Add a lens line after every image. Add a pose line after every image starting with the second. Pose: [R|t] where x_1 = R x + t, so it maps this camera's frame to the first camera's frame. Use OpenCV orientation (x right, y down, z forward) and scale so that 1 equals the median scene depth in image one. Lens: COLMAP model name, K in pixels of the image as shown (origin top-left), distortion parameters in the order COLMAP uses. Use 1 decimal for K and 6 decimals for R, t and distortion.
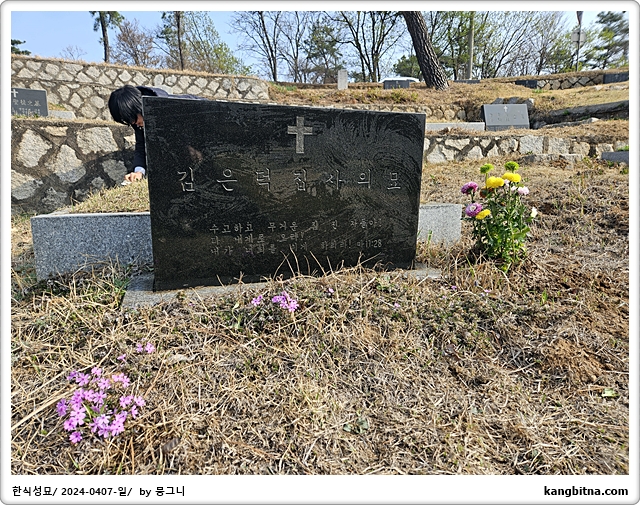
lens RADIAL K [[421.7, 0, 317.8], [0, 421.7, 248.2], [0, 0, 1]] dist [0.072299, -0.059227]
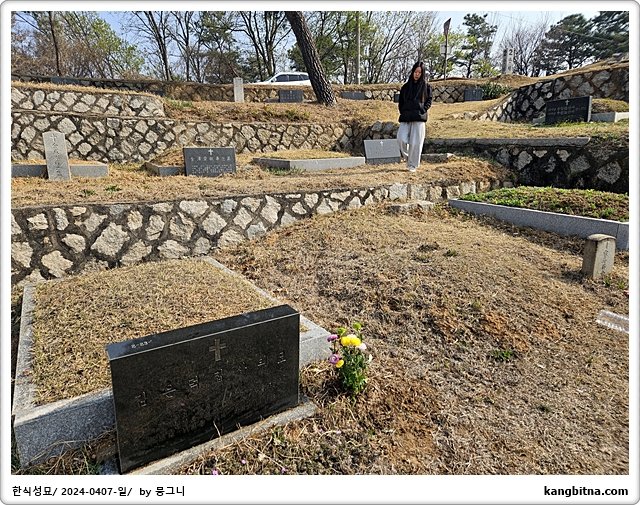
lens RADIAL K [[421.7, 0, 323.8], [0, 421.7, 236.4], [0, 0, 1]] dist [0.072299, -0.059227]
pose [[0.970832, -0.051312, 0.234207, -0.001438], [0.041818, 0.998097, 0.045327, -0.128837], [-0.236087, -0.034211, 0.971130, -0.098602]]
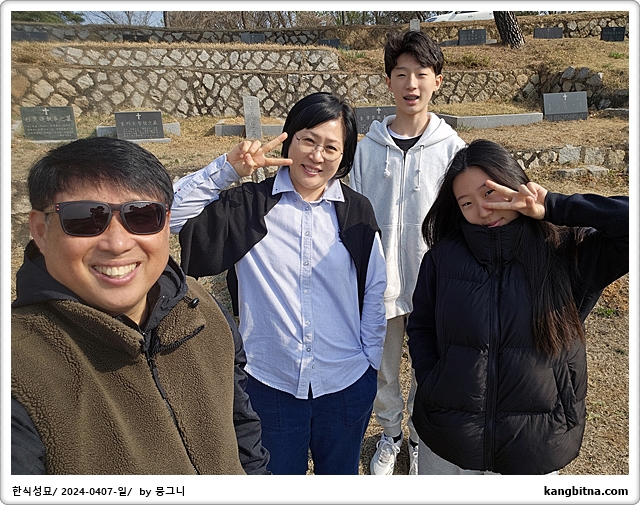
lens RADIAL K [[496.2, 0, 345.7], [0, 496.2, 249.3], [0, 0, 1]] dist [-0.014476, 0.000888]
pose [[0.996233, 0.007654, -0.086377, 0.008184], [0.005852, 0.987892, 0.155036, -0.145455], [0.086518, -0.154957, 0.984125, -0.292032]]
